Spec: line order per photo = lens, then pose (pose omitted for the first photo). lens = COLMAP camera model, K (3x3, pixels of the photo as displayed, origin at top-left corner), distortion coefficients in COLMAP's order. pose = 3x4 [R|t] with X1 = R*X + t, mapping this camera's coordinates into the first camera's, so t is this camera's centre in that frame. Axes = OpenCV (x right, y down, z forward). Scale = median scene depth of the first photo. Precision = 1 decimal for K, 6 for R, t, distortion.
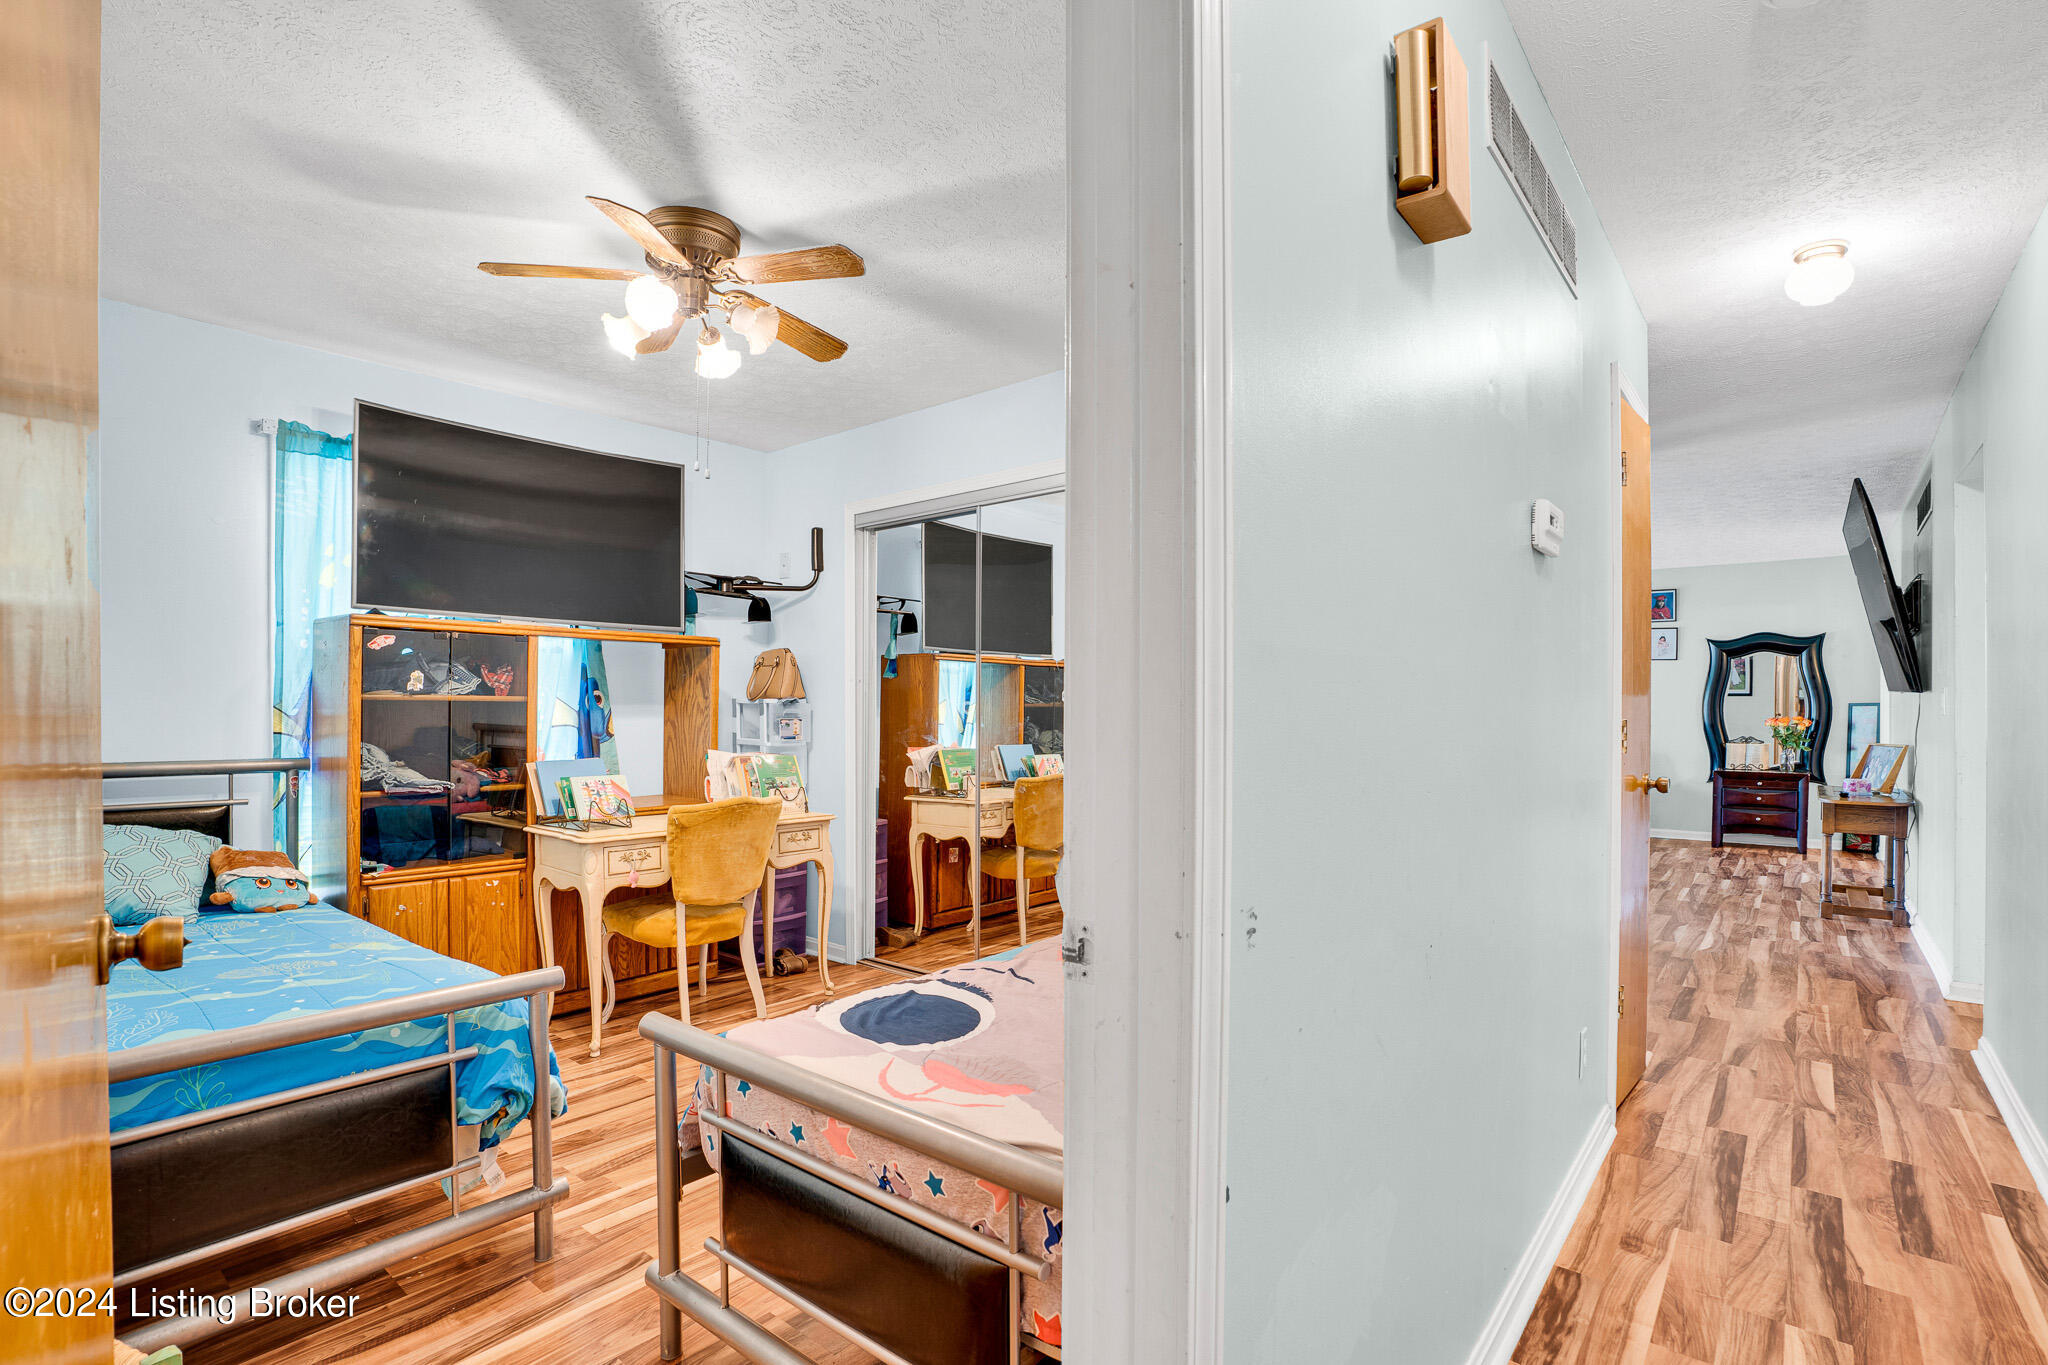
lens RADIAL K [[967.4, 0, 1018.8], [0, 967.4, 710.0], [0, 0, 1]] dist [-0.066163, 0.032147]
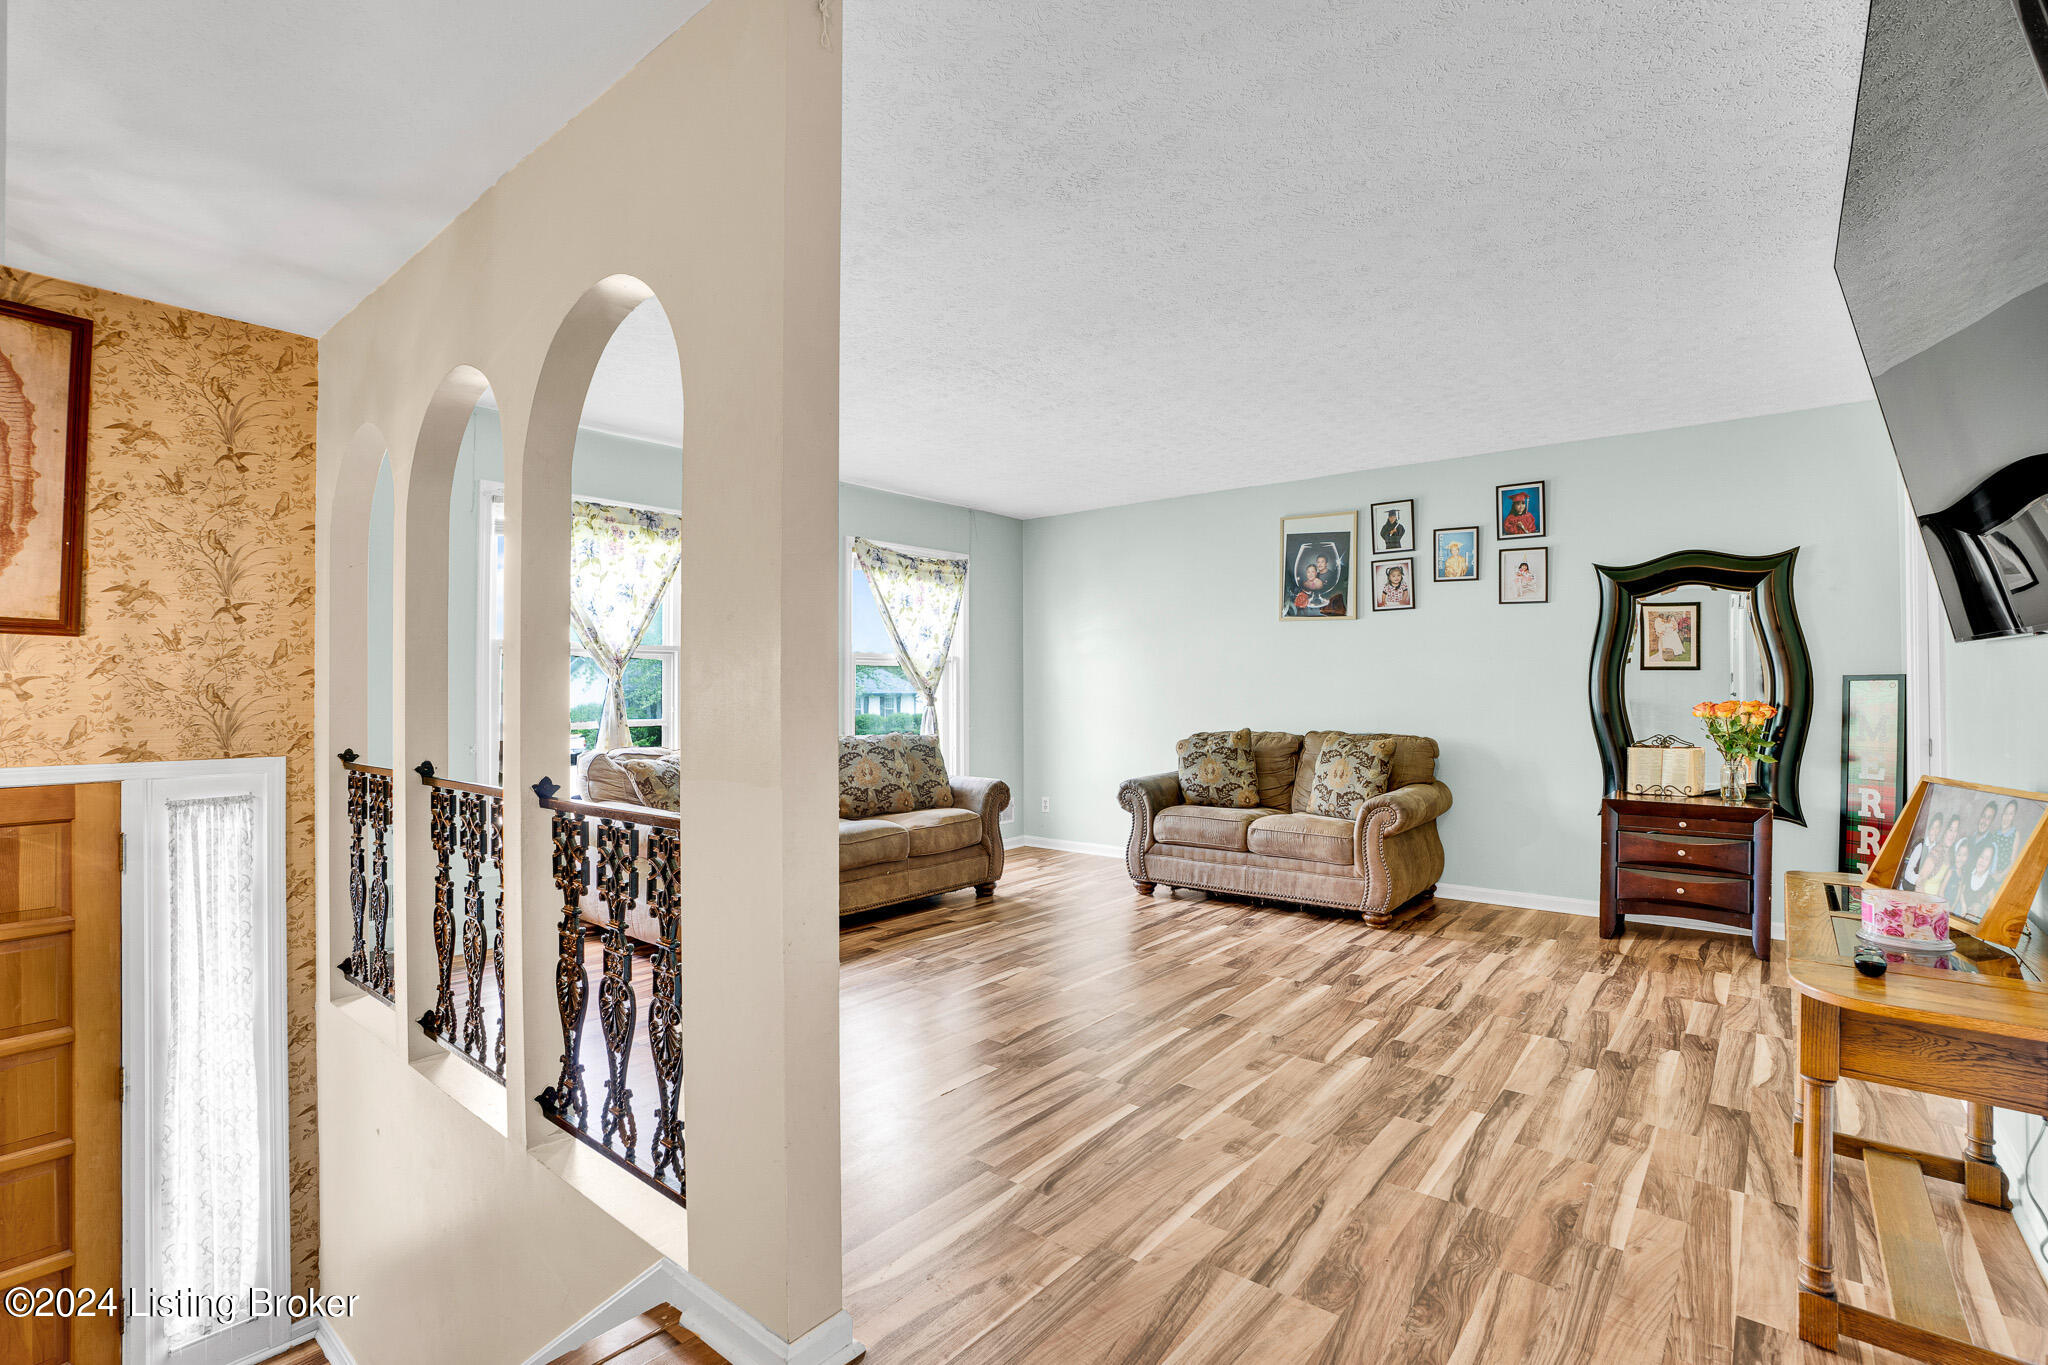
lens RADIAL K [[944.4, 0, 1004.1], [0, 944.4, 686.0], [0, 0, 1]] dist [-0.066187, 0.022452]
pose [[0.999977, -0.005331, -0.004298, 0.392525], [0.005300, 0.999961, -0.007102, 0.000457], [0.004336, 0.007079, 0.999966, 0.461267]]
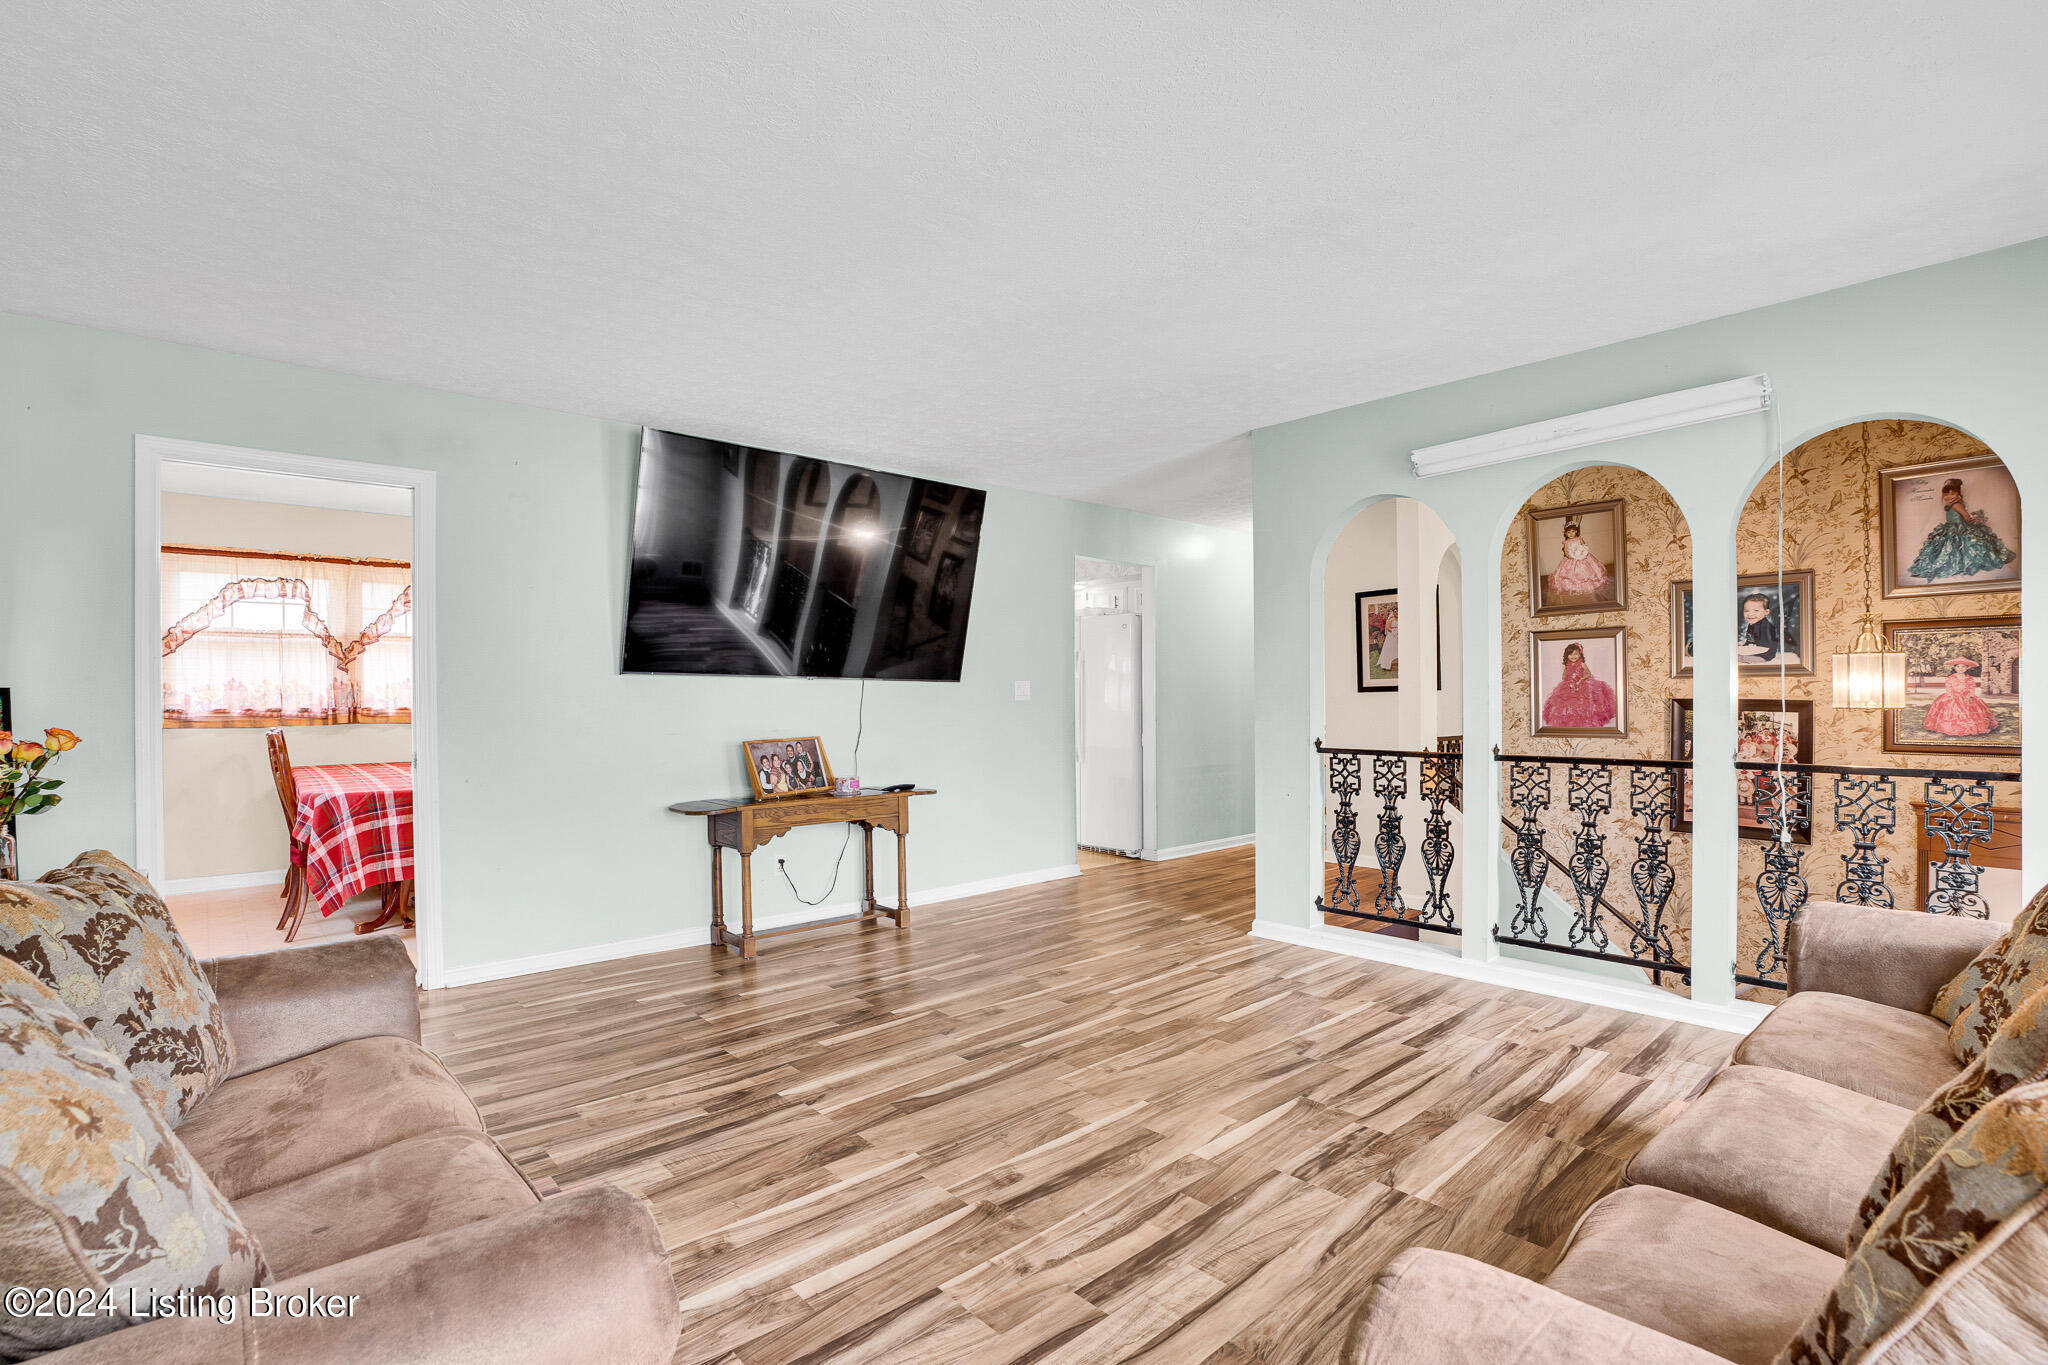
lens RADIAL K [[972.4, 0, 1024.3], [0, 972.4, 688.8], [0, 0, 1]] dist [-0.067664, 0.022177]
pose [[-0.990554, 0.006068, 0.136991, 0.412689], [0.005316, 0.999969, -0.005856, 0.000247], [-0.137022, -0.005072, -0.990555, 1.260019]]
